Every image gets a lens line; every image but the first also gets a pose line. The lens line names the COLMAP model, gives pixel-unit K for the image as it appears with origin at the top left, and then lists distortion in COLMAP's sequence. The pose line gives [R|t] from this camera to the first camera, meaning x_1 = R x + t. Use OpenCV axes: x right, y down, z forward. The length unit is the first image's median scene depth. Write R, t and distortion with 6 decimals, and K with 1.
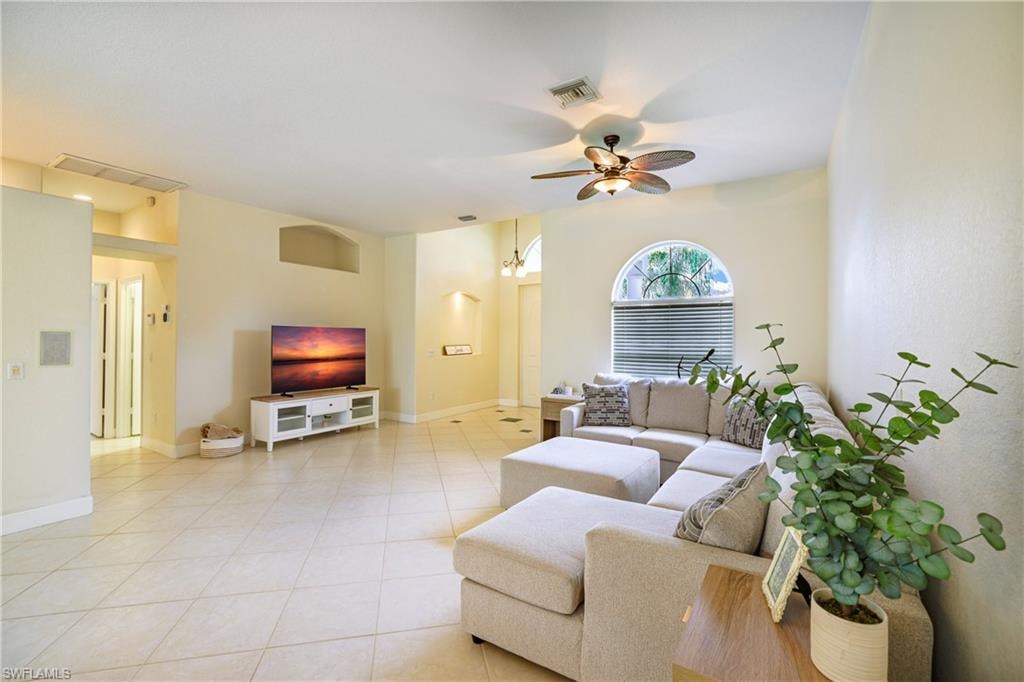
lens RADIAL K [[440.2, 0, 511.1], [0, 440.2, 338.1], [0, 0, 1]] dist [-0.015874, 0.000146]
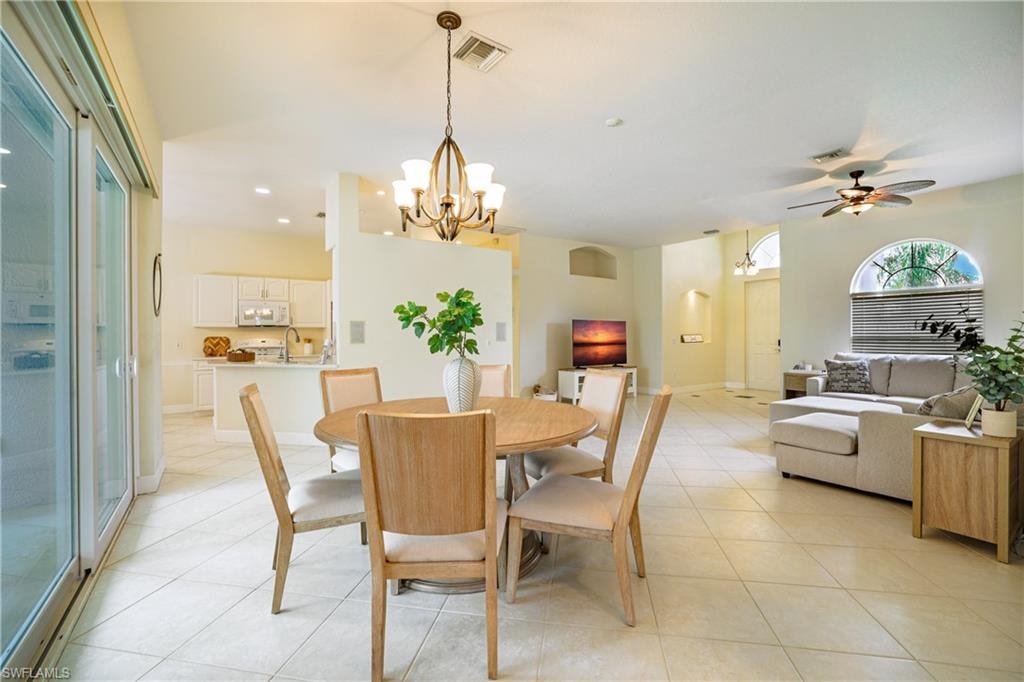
lens RADIAL K [[470.0, 0, 512.7], [0, 470.0, 339.1], [0, 0, 1]] dist [-0.000756, 0.010872]
pose [[0.937338, -0.006950, -0.348351, -0.194001], [0.007796, 0.999969, 0.001028, 0.034314], [0.348333, -0.003680, 0.937363, -0.544236]]
